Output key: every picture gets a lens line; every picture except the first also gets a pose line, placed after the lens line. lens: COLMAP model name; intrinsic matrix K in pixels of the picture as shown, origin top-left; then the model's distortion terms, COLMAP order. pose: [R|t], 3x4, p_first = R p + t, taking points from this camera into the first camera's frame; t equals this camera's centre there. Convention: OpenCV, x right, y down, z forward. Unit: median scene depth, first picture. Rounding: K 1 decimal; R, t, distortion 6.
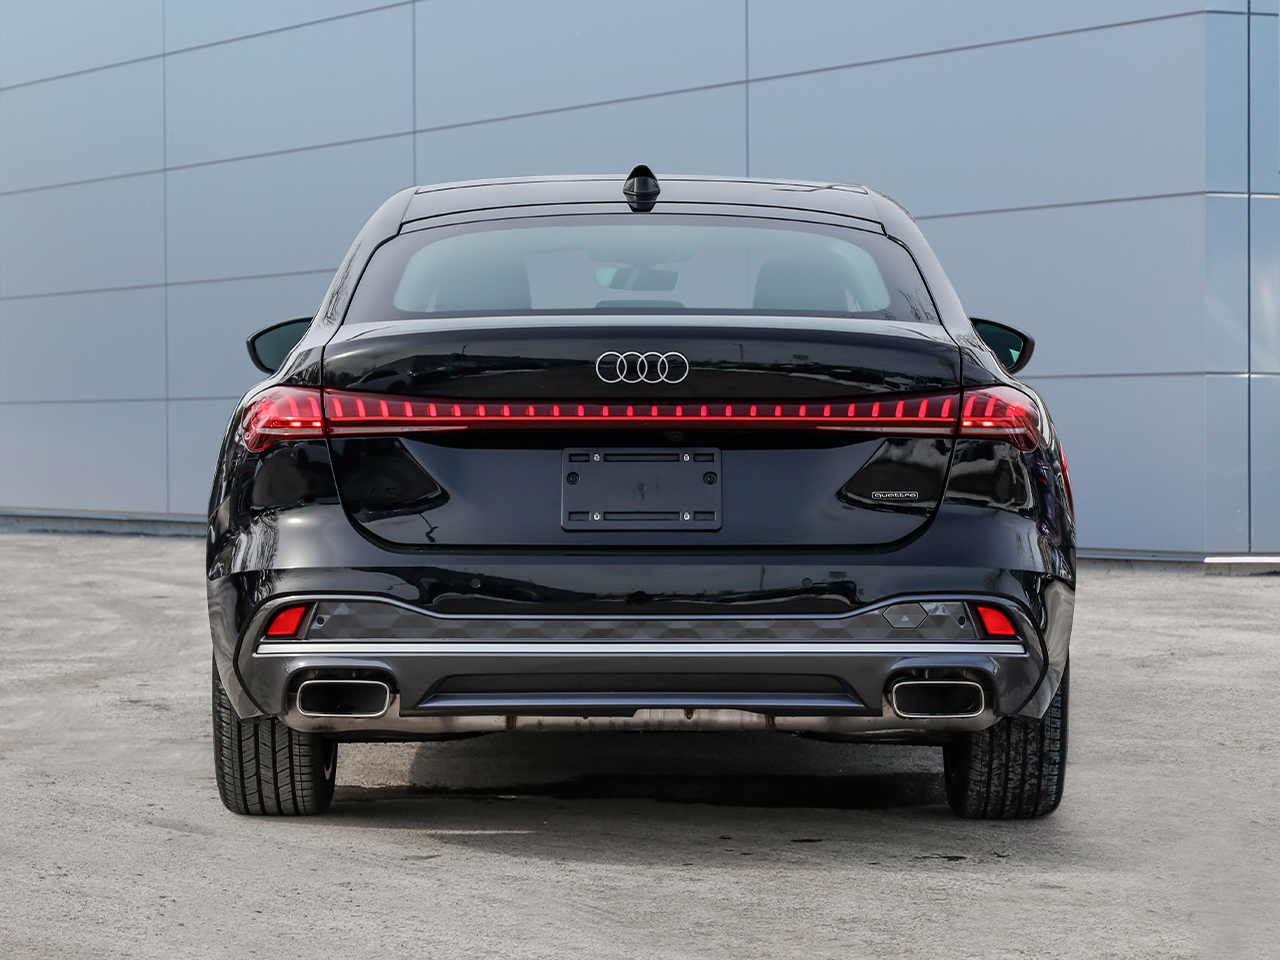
lens RADIAL K [[3256.3, 0, 640.1], [0, 3256.3, 480.5], [0, 0, 1]] dist [-0.002127, 0.000000]
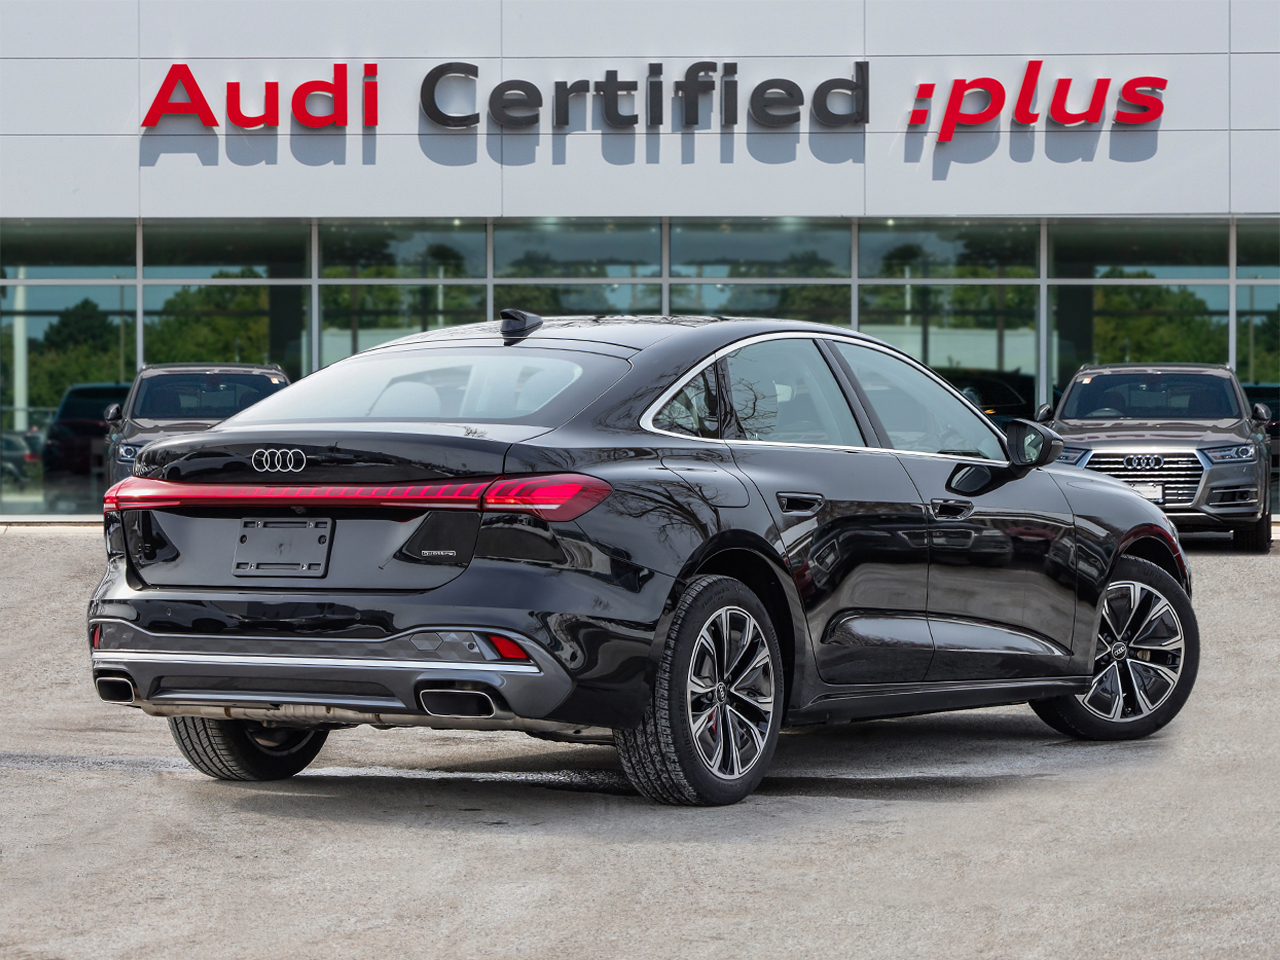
lens RADIAL K [[3074.8, 0, 639.7], [0, 3074.8, 479.2], [0, 0, 1]] dist [0.105980, 0.000000]
pose [[0.891325, -0.000811, -0.453364, 0.734852], [-0.007692, 0.999827, -0.016913, -0.005324], [0.453299, 0.018562, 0.891165, -0.109183]]
